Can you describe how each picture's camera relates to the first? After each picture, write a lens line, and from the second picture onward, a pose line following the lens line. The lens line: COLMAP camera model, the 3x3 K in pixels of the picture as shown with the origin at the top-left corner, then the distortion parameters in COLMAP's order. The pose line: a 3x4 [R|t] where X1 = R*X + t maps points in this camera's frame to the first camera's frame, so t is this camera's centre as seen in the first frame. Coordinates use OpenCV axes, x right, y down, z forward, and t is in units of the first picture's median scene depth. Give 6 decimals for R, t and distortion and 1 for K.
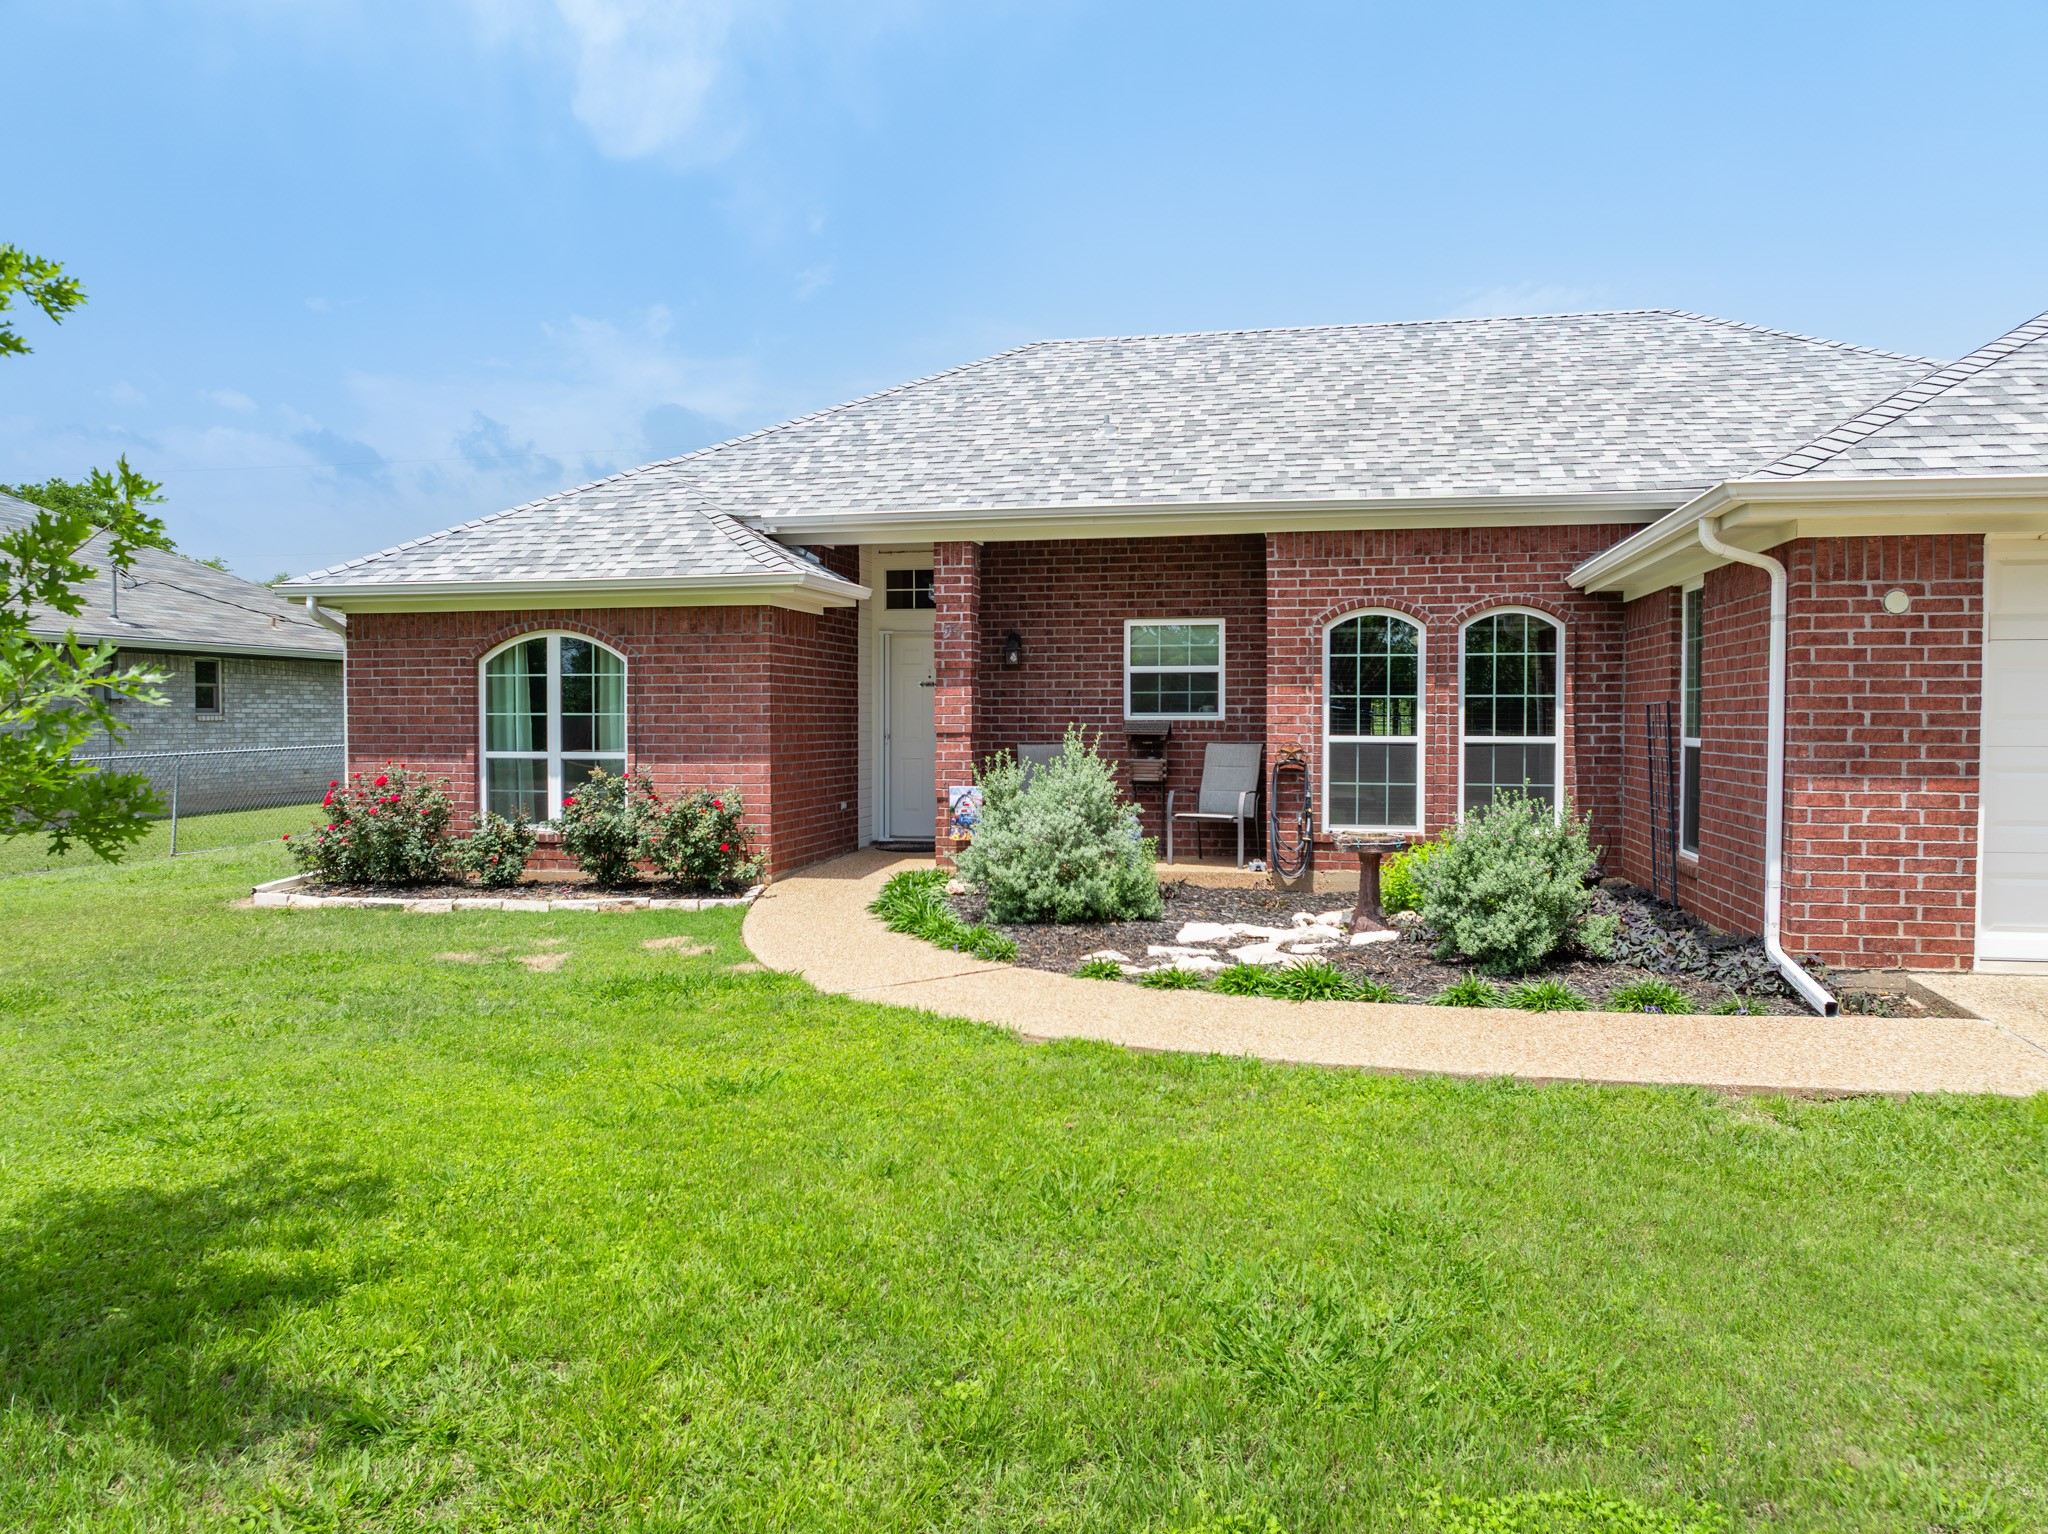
lens RADIAL K [[1434.5, 0, 1024.2], [0, 1434.5, 755.7], [0, 0, 1]] dist [-0.030470, 0.015093]
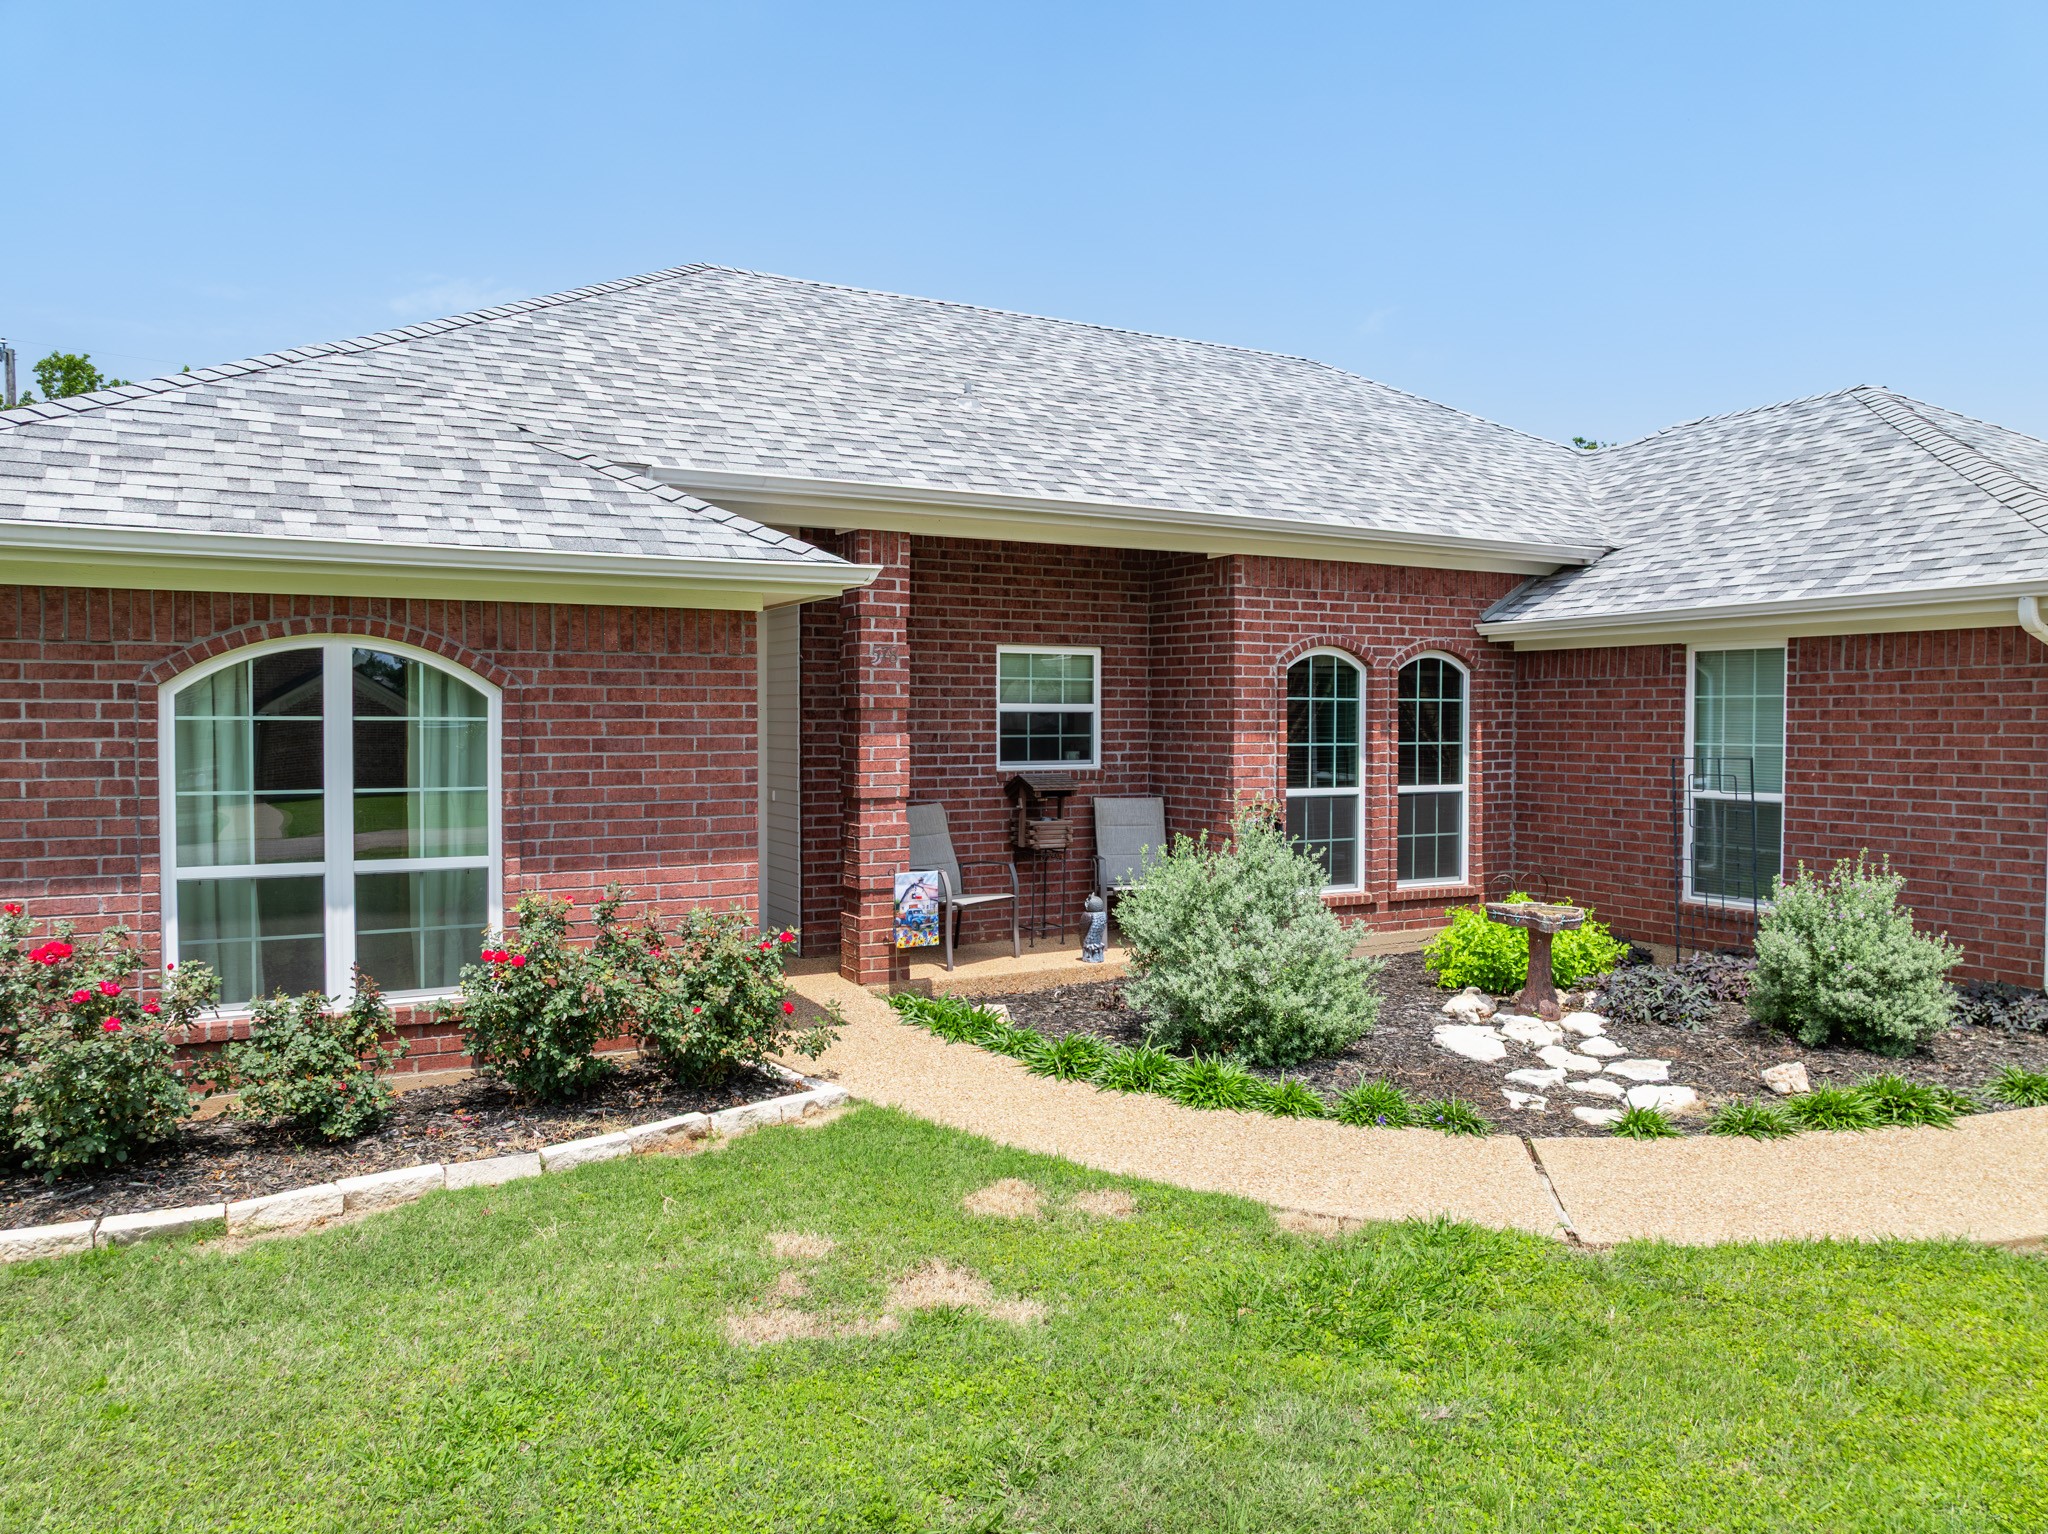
lens RADIAL K [[1434.5, 0, 1024.2], [0, 1434.5, 755.7], [0, 0, 1]] dist [-0.030470, 0.015093]
pose [[0.760898, -0.015127, 0.648696, -0.482186], [0.015521, 0.999866, 0.005110, -0.041368], [-0.648686, 0.006181, 0.761031, 0.428391]]
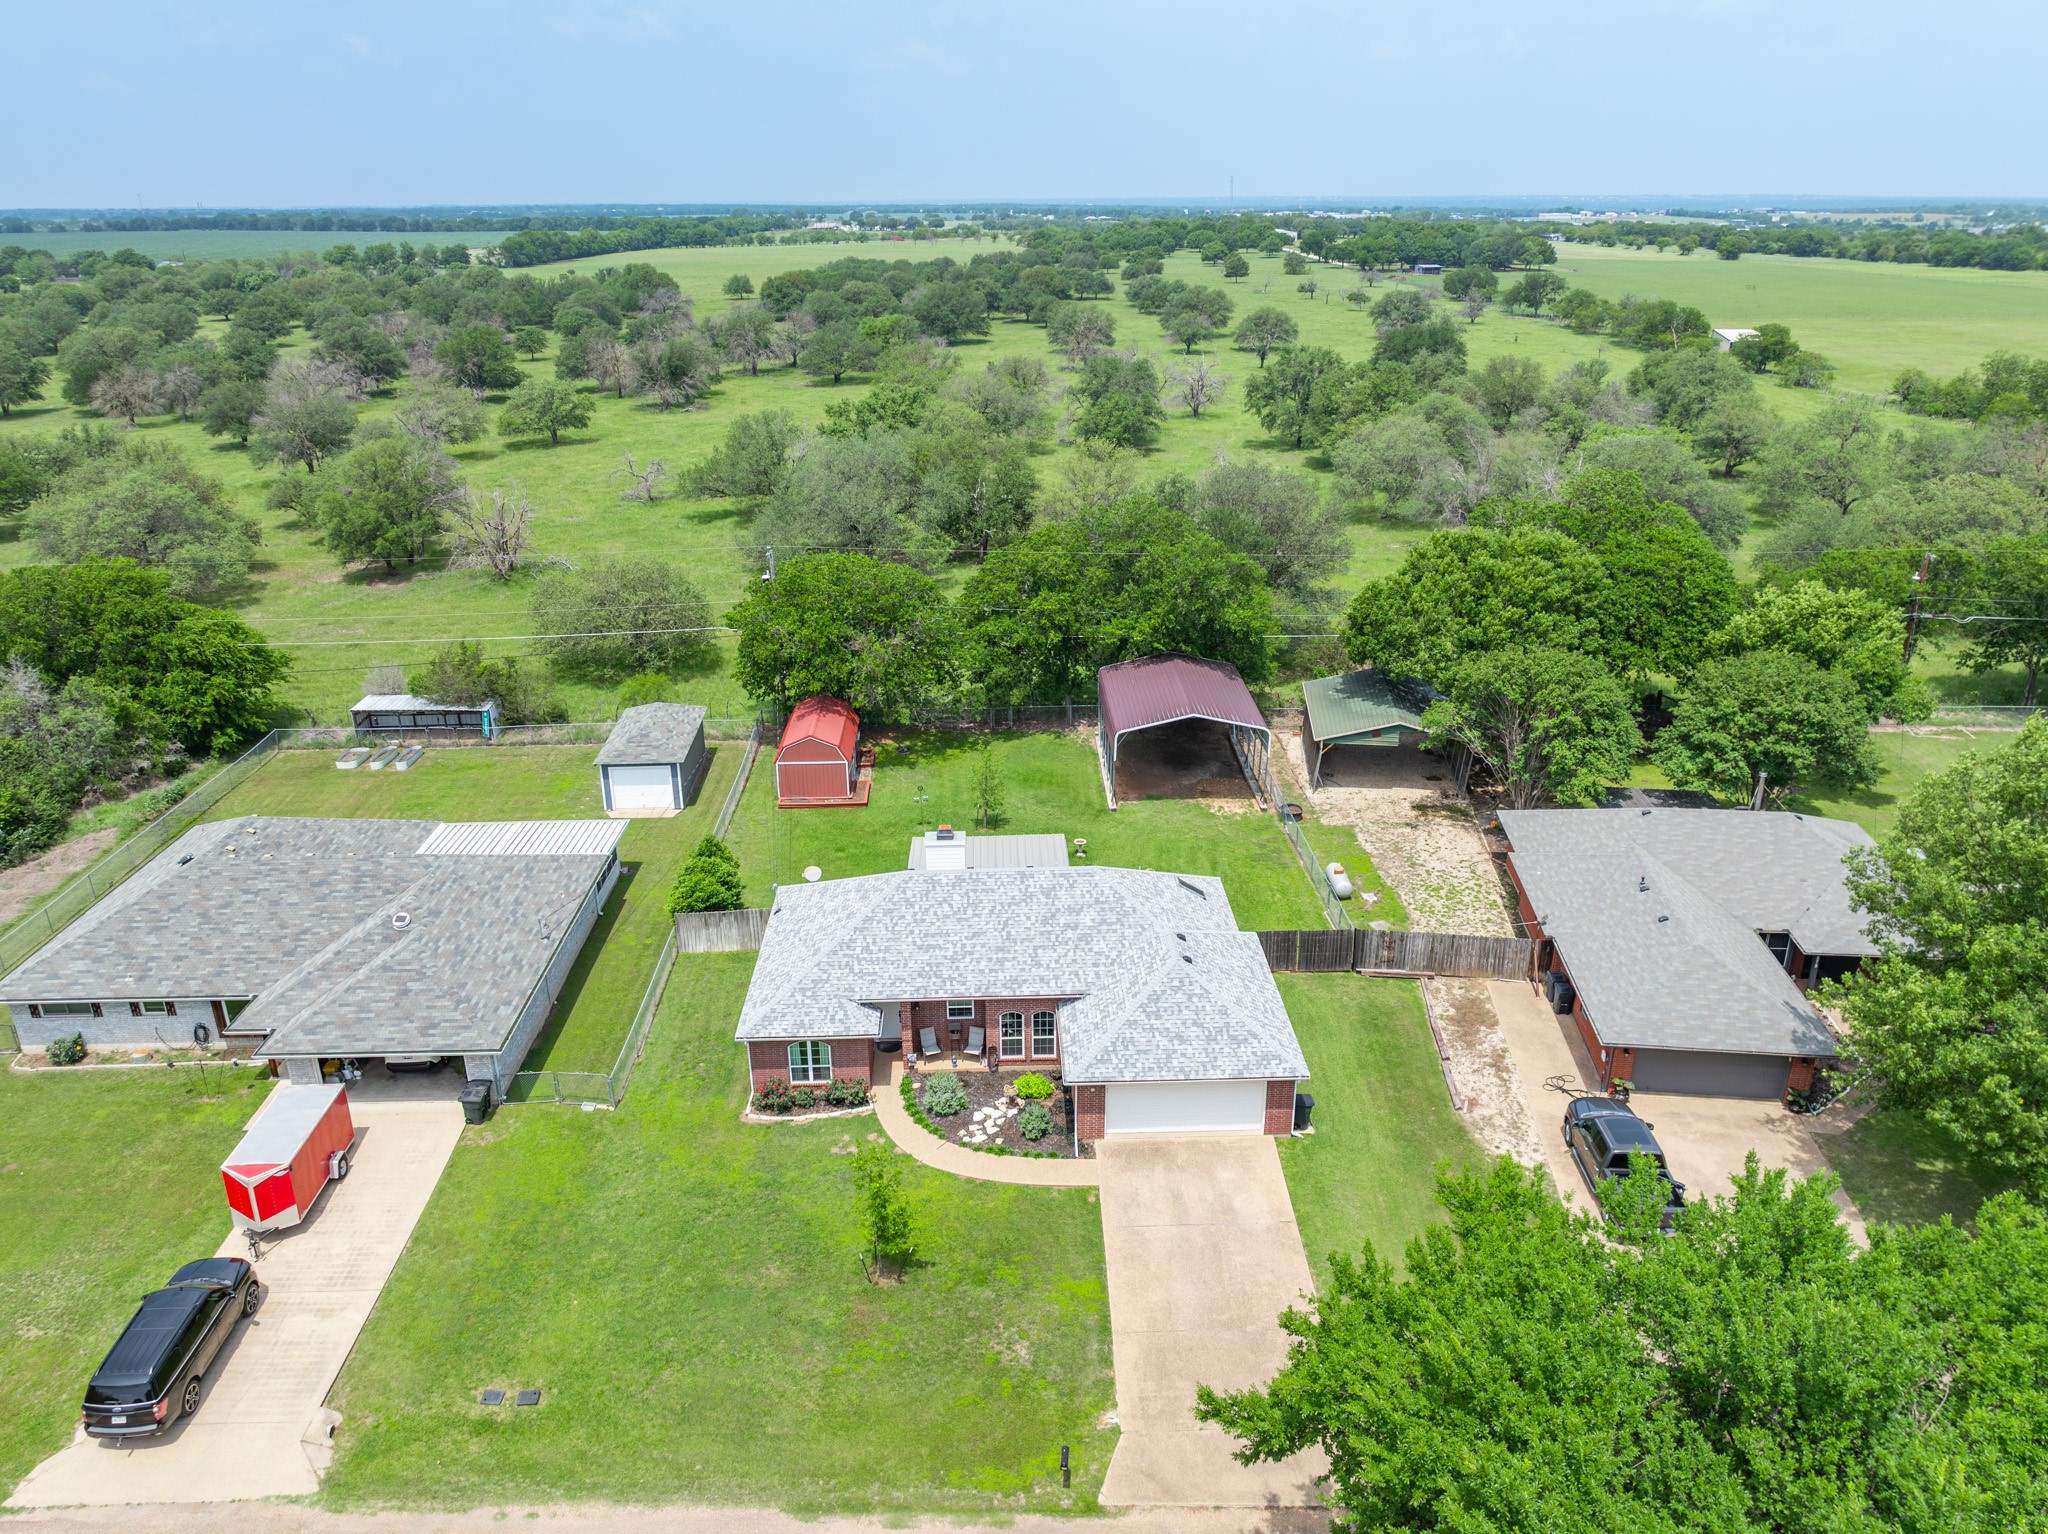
lens RADIAL K [[1435.4, 0, 1030.8], [0, 1435.4, 764.7], [0, 0, 1]] dist [-0.032410, 0.024988]
pose [[0.970945, -0.095688, 0.219337, -0.528352], [0.015184, 0.939362, 0.342591, -2.142466], [-0.238819, -0.329307, 0.913522, -2.499856]]
